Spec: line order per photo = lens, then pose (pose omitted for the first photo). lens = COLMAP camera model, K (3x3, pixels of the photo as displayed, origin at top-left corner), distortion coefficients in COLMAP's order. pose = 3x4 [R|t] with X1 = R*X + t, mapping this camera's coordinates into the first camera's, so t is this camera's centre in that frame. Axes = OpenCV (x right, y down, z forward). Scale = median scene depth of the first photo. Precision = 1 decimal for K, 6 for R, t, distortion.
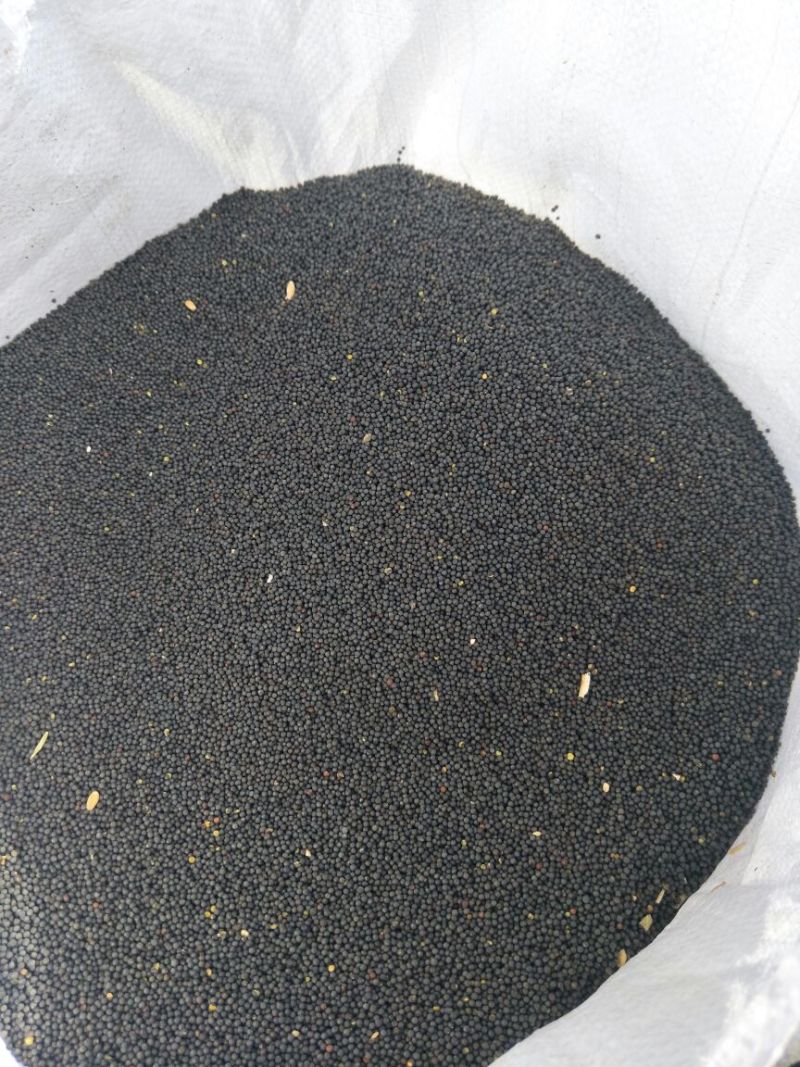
lens RADIAL K [[926.4, 0, 374.0], [0, 926.4, 533.6], [0, 0, 1]] dist [0.082071, -0.236937]
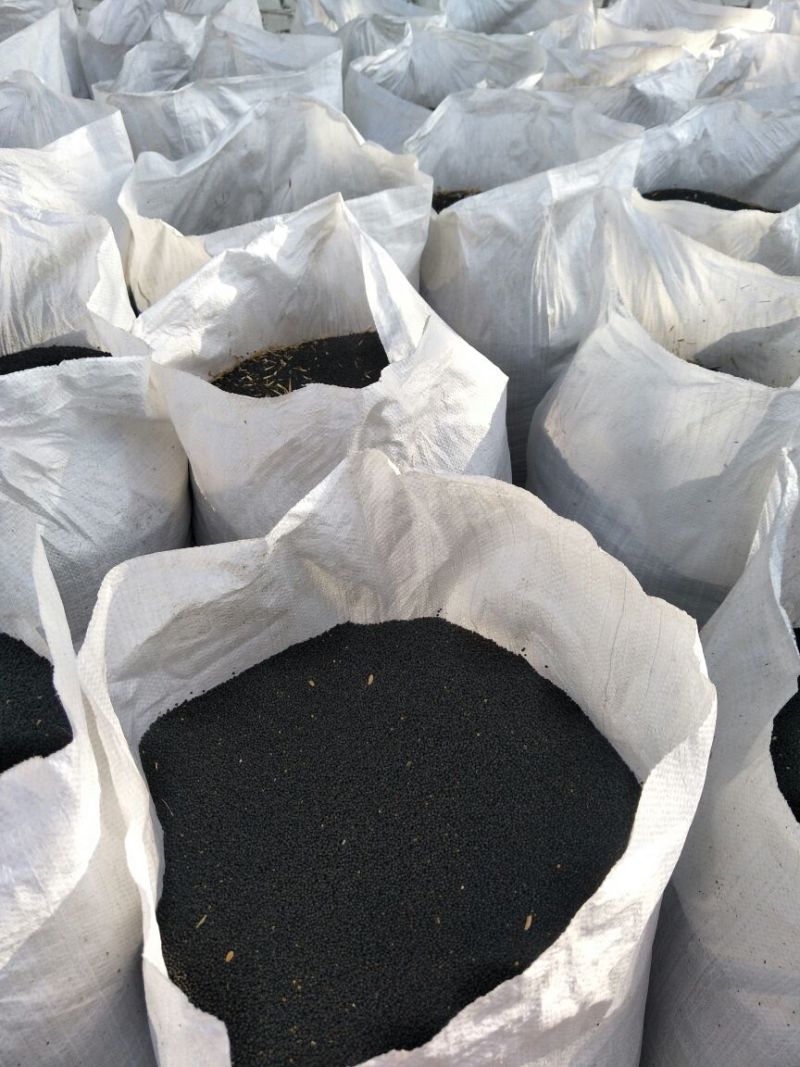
lens RADIAL K [[926.4, 0, 374.0], [0, 926.4, 533.6], [0, 0, 1]] dist [0.082071, -0.236937]
pose [[0.994921, 0.087717, -0.049377, -0.025562], [-0.100485, 0.894395, -0.435845, 0.291253], [0.005932, 0.438593, 0.898666, -0.788682]]
